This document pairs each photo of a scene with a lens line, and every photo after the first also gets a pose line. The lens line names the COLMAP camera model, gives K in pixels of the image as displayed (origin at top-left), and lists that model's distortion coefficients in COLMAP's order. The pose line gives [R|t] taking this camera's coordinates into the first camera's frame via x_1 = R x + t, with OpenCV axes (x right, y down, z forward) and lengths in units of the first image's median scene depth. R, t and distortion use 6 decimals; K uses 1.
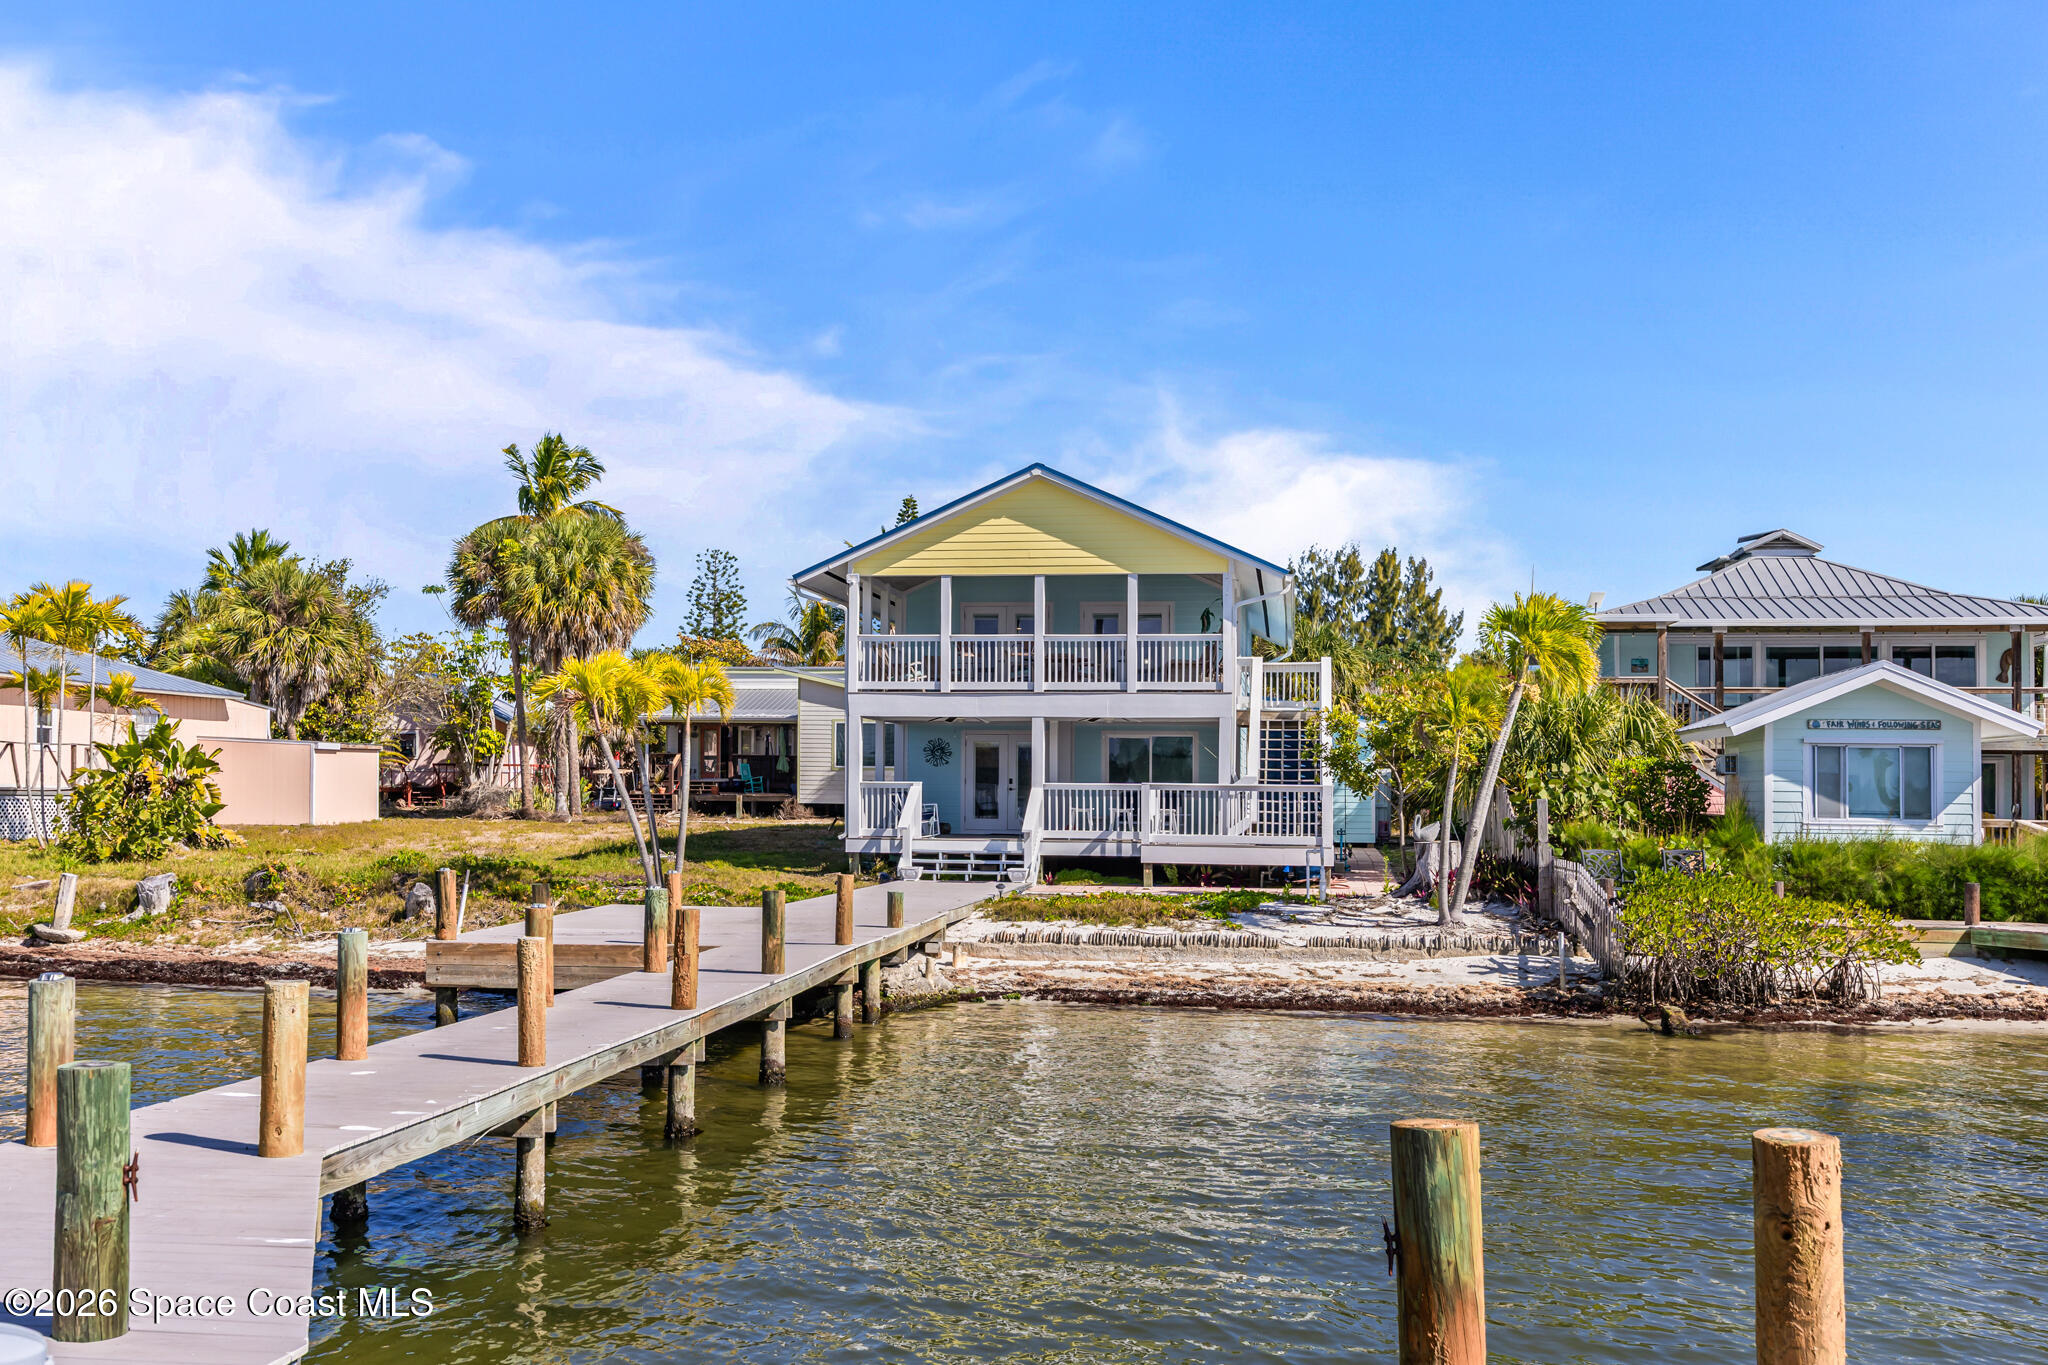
lens RADIAL K [[1970.5, 0, 1002.0], [0, 1970.5, 778.7], [0, 0, 1]] dist [-0.004002, 0.000000]
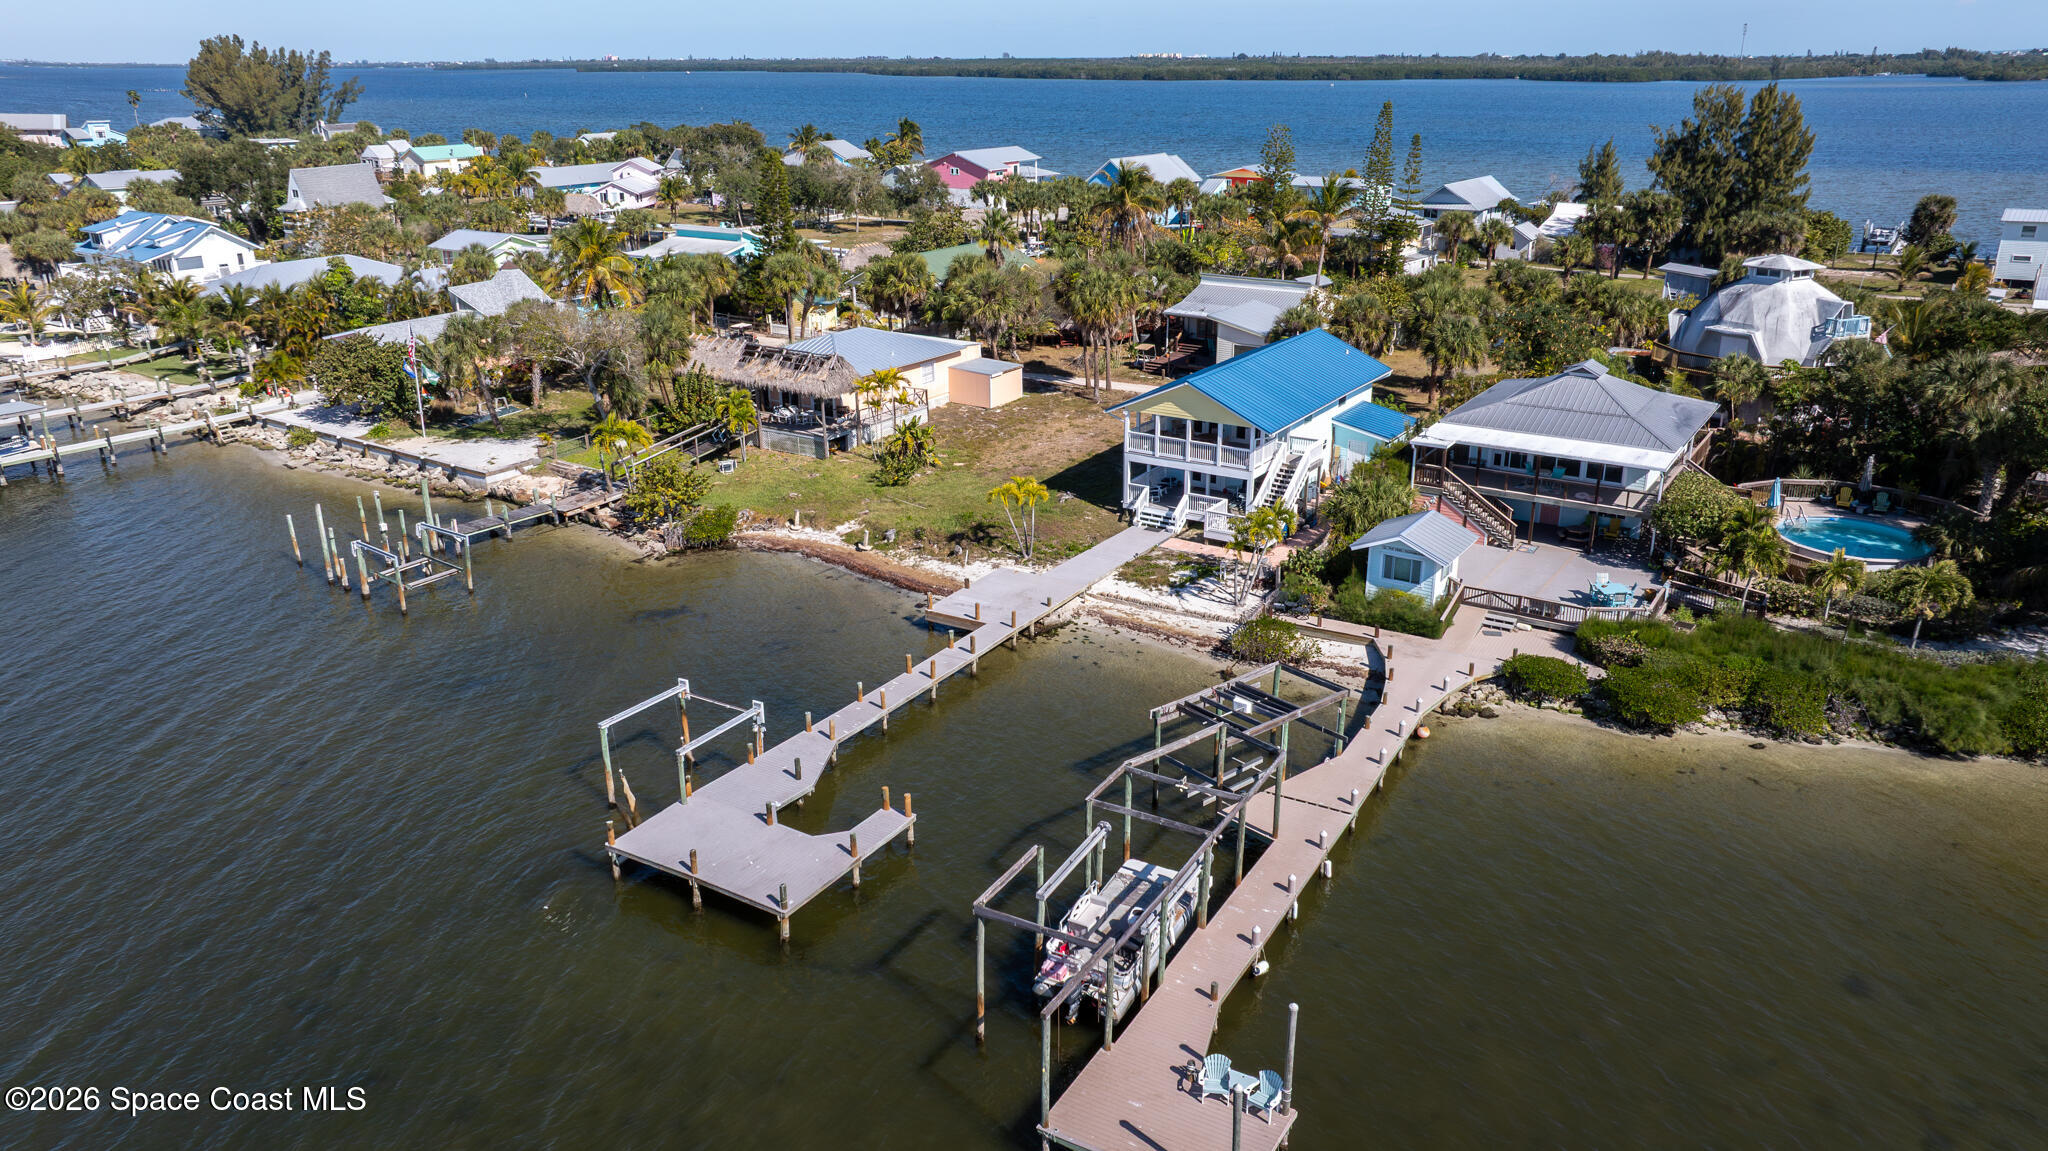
lens RADIAL K [[1433.0, 0, 1039.1], [0, 1433.0, 582.7], [0, 0, 1]] dist [-0.025769, 0.027077]
pose [[0.912738, 0.126306, -0.388532, 0.625667], [0.019645, 0.936341, 0.350541, -0.587750], [0.408074, -0.327585, 0.852153, -0.828532]]
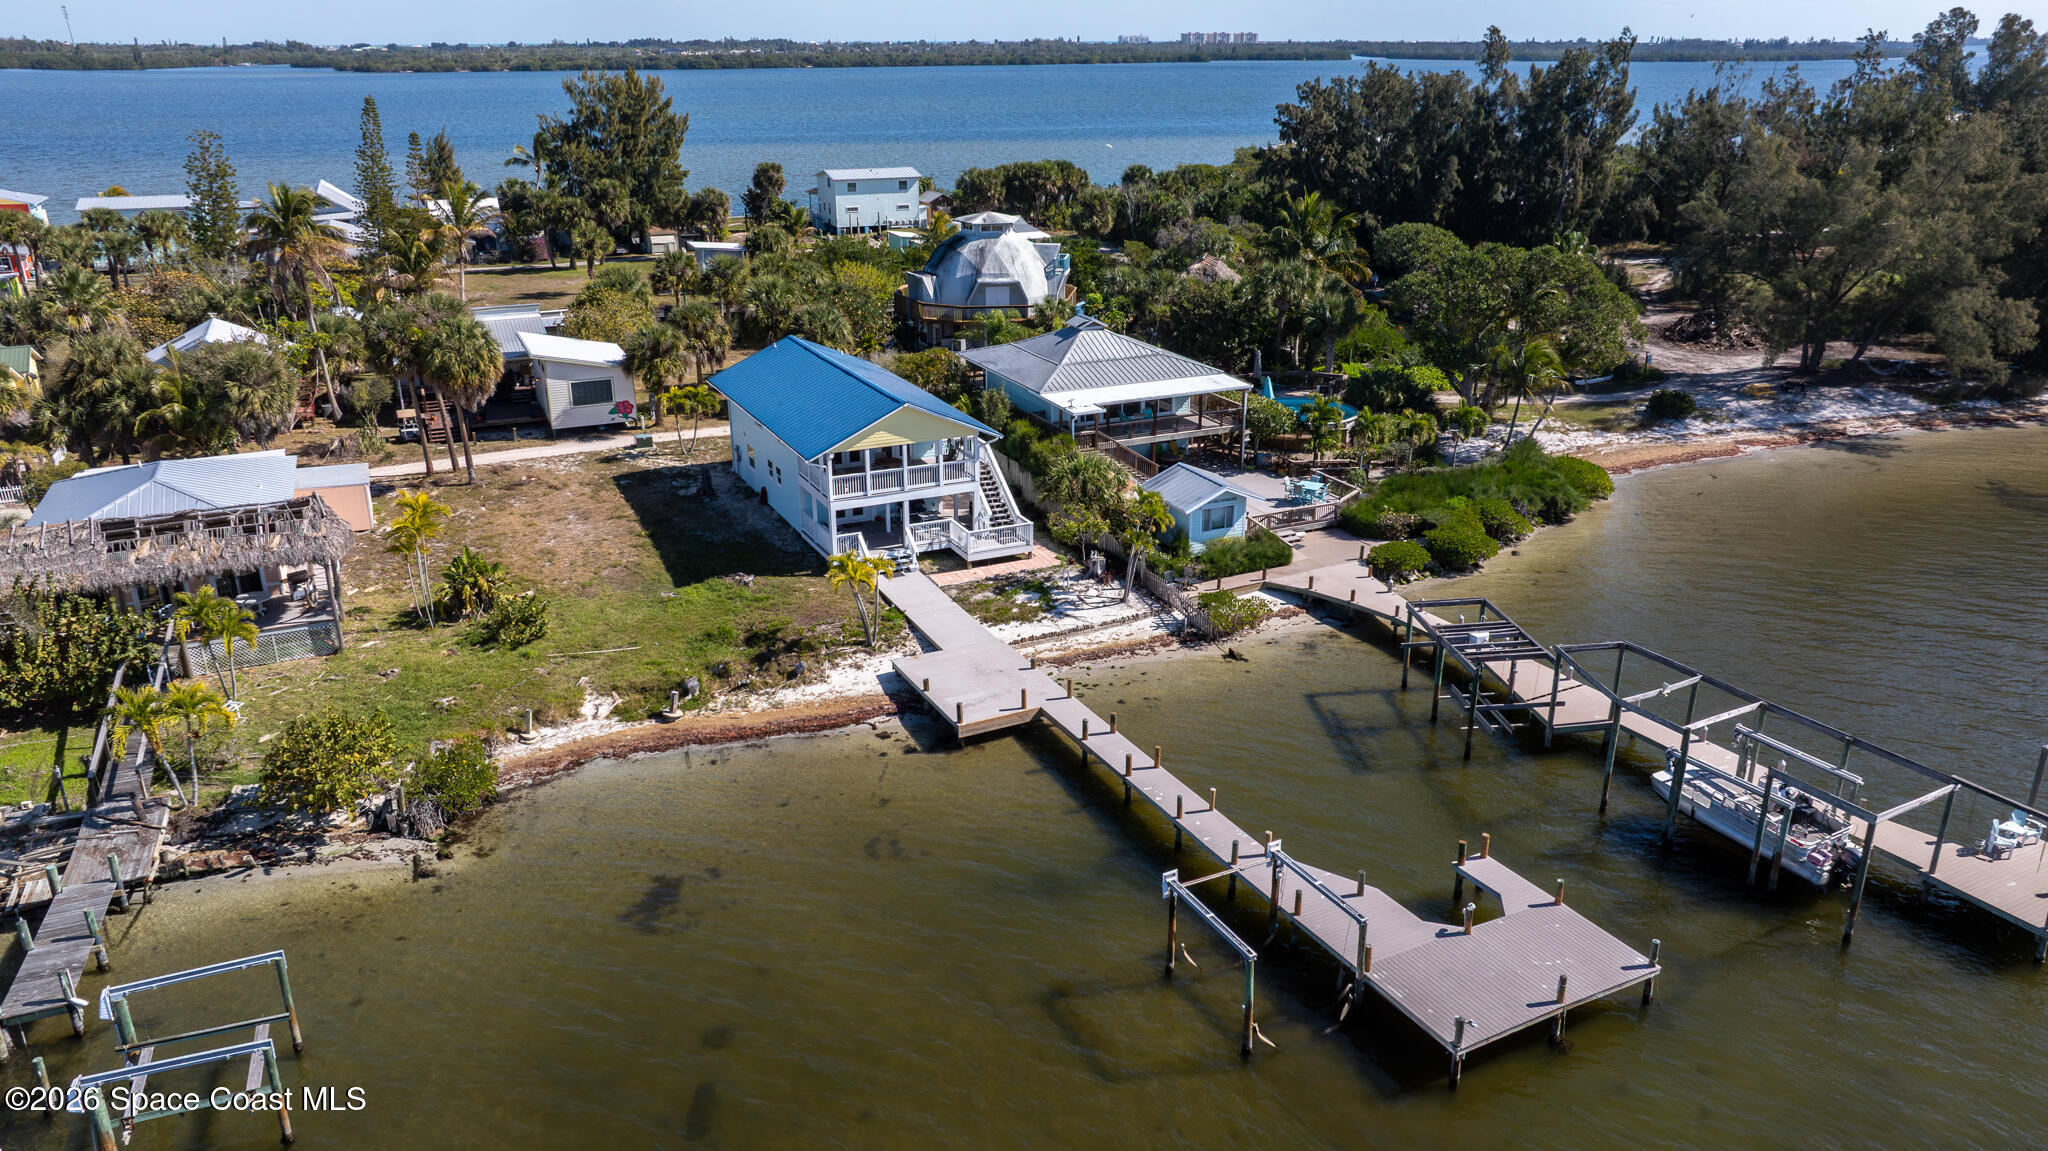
lens RADIAL K [[1433.0, 0, 1026.1], [0, 1433.0, 568.0], [0, 0, 1]] dist [-0.025769, 0.027077]
pose [[0.824957, -0.208006, 0.525528, -0.818960], [0.005751, 0.932857, 0.360201, -0.597648], [-0.565166, -0.294128, 0.770763, -0.484923]]
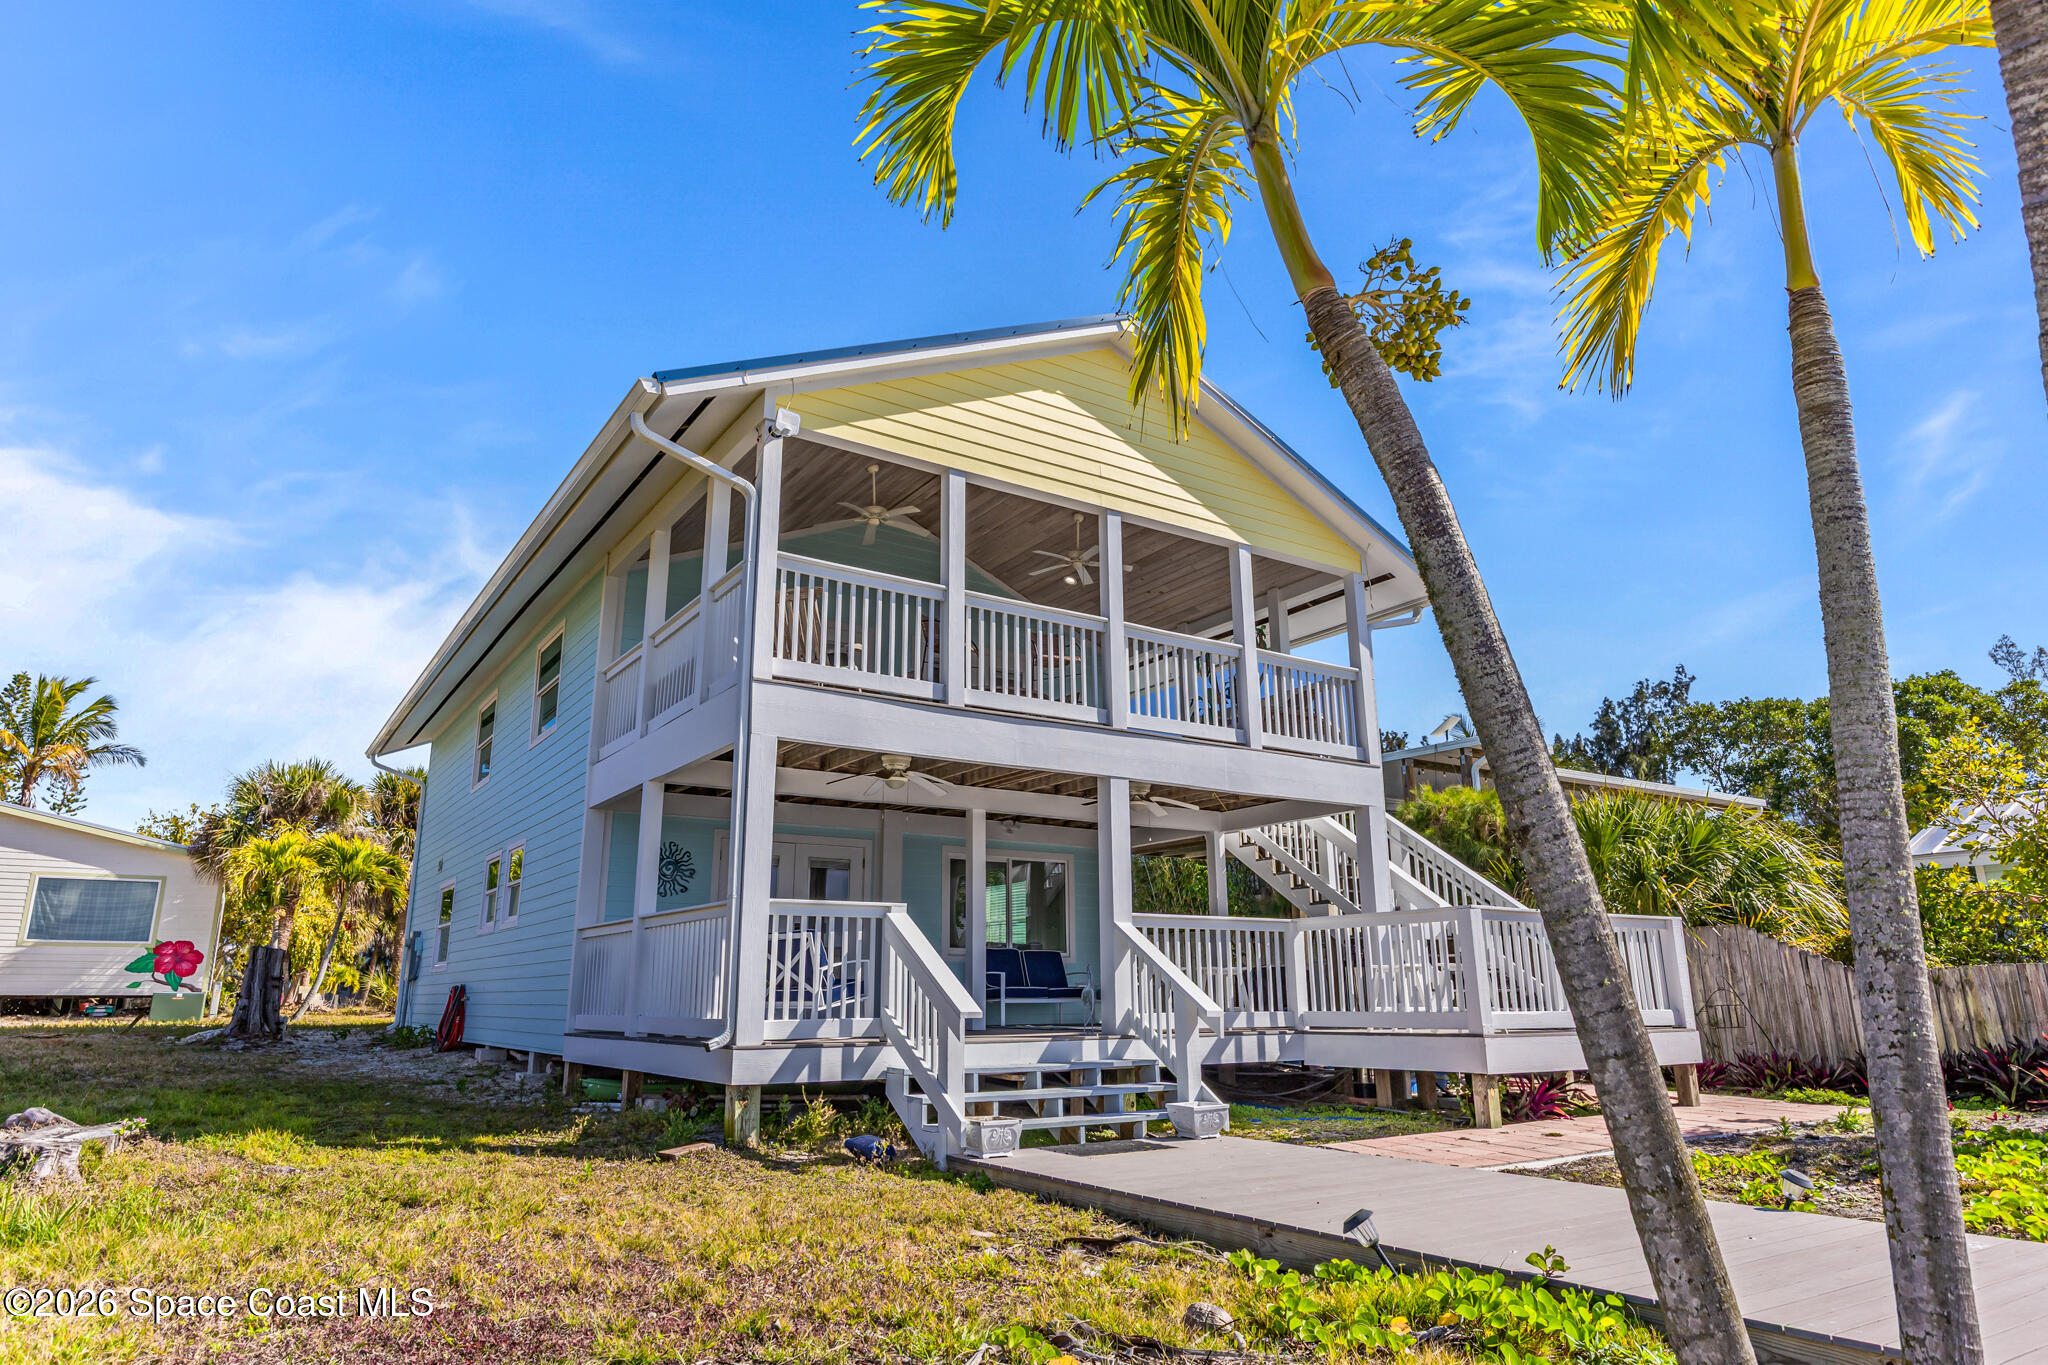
lens RADIAL K [[1221.5, 0, 1024.8], [0, 1221.5, 677.9], [0, 0, 1]] dist [0.002007, 0.000216]
pose [[0.744236, 0.157057, 0.649189, -0.206844], [0.005342, 0.970530, -0.240922, 0.018465], [-0.667896, 0.182771, 0.721464, 0.794081]]
